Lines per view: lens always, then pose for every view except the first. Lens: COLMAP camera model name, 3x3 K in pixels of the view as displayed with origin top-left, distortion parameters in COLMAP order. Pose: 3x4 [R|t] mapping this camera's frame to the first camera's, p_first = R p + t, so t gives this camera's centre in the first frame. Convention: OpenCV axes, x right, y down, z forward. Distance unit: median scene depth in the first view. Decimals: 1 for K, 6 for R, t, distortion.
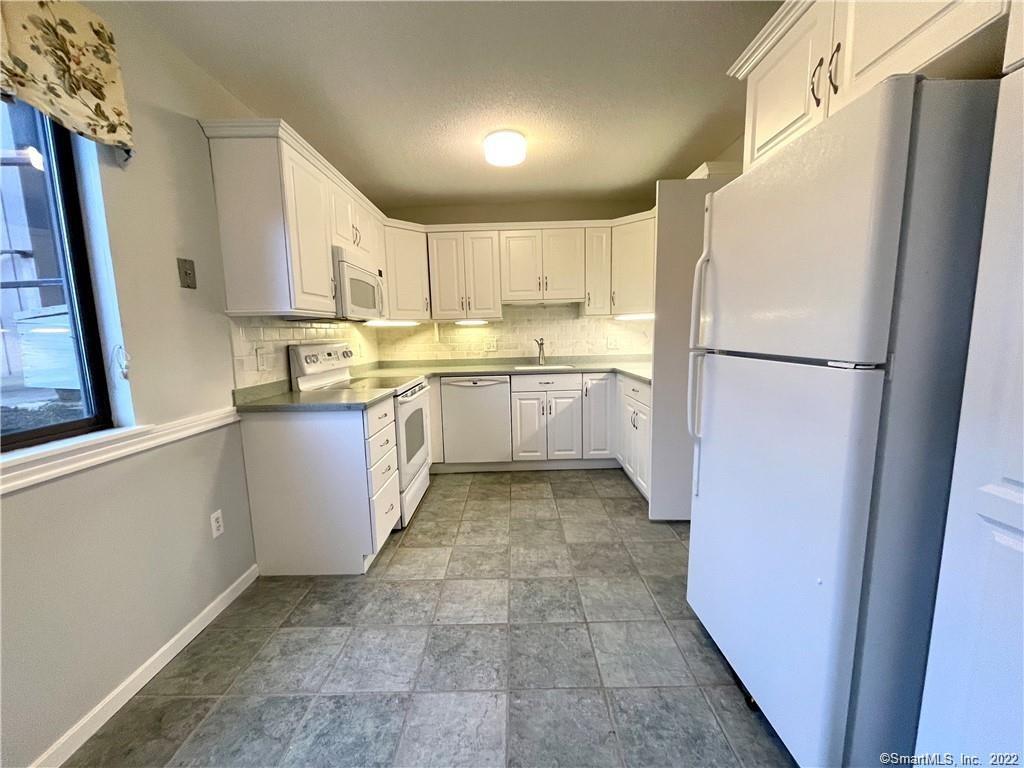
lens RADIAL K [[409.7, 0, 512.7], [0, 409.7, 385.8], [0, 0, 1]] dist [0.002406, 0.000988]
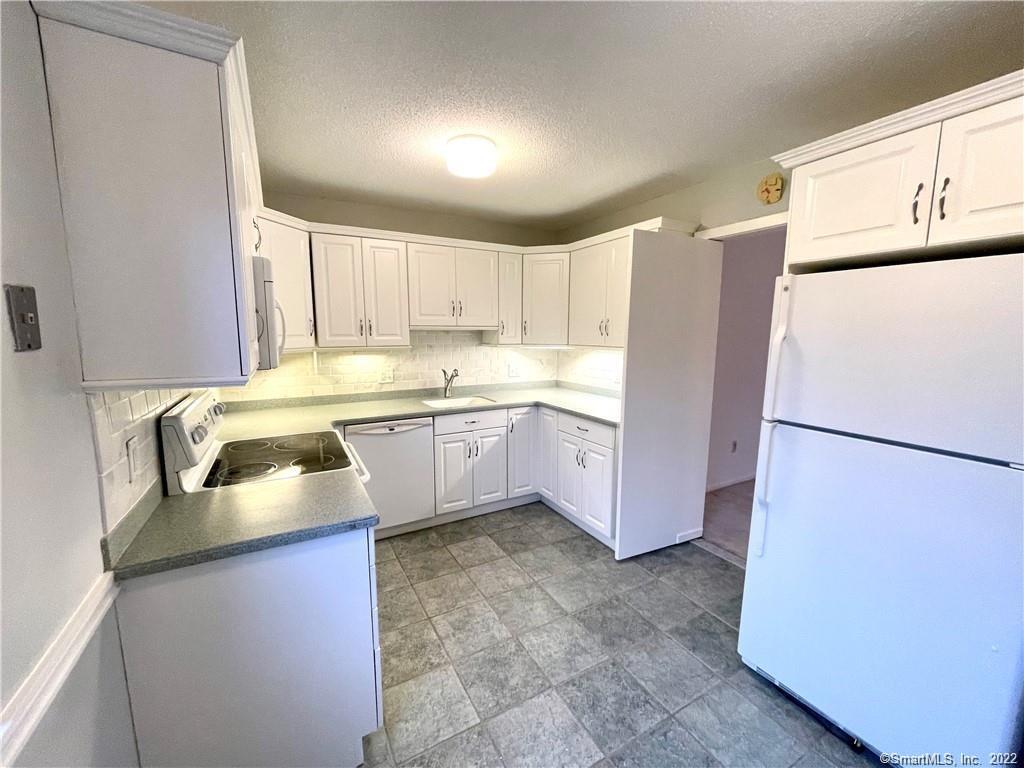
lens RADIAL K [[409.7, 0, 512.7], [0, 409.7, 386.7], [0, 0, 1]] dist [0.002406, 0.000988]
pose [[0.871666, -0.038129, 0.488615, -0.274844], [0.036205, 0.999255, 0.013390, -0.092441], [-0.488762, 0.006019, 0.872397, 0.180139]]
